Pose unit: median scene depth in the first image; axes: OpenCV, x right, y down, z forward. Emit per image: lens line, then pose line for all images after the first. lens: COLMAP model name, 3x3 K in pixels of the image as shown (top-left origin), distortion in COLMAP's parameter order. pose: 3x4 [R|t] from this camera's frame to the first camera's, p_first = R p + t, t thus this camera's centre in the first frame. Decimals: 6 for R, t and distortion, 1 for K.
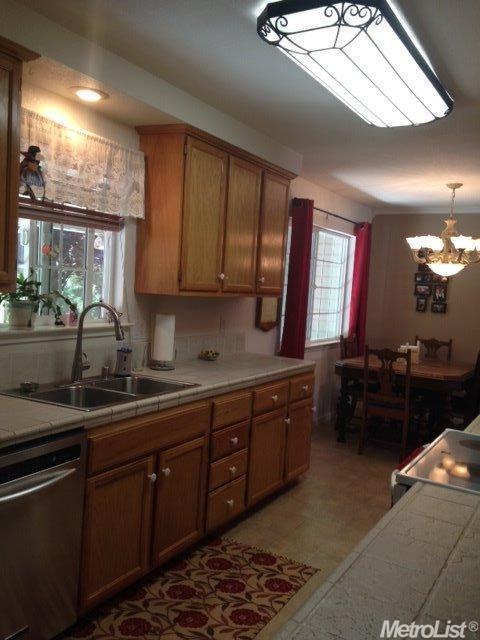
lens RADIAL K [[584.0, 0, 240.0], [0, 584.0, 322.3], [0, 0, 1]] dist [0.117742, 0.000000]
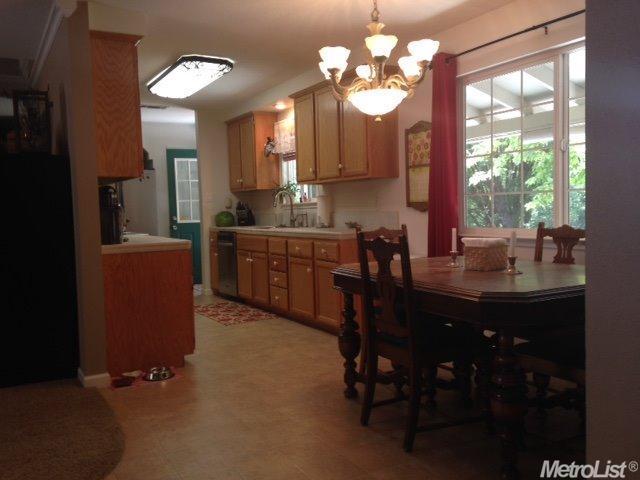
lens RADIAL K [[584.0, 0, 321.4], [0, 584.0, 241.0], [0, 0, 1]] dist [0.117742, 0.000000]
pose [[-0.509923, -0.000130, -0.860220, 0.956978], [-0.068898, 0.996794, 0.040690, 0.034177], [0.857456, 0.080016, -0.508297, 1.336293]]
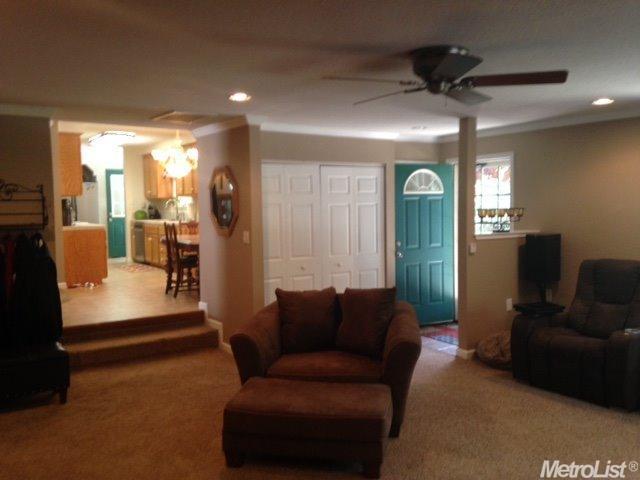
lens RADIAL K [[584.0, 0, 320.8], [0, 584.0, 238.1], [0, 0, 1]] dist [0.117742, 0.000000]
pose [[-0.457653, -0.004303, -0.889120, 1.569681], [-0.084783, 0.995643, 0.038822, -0.003713], [0.885079, 0.093150, -0.456024, 2.074554]]
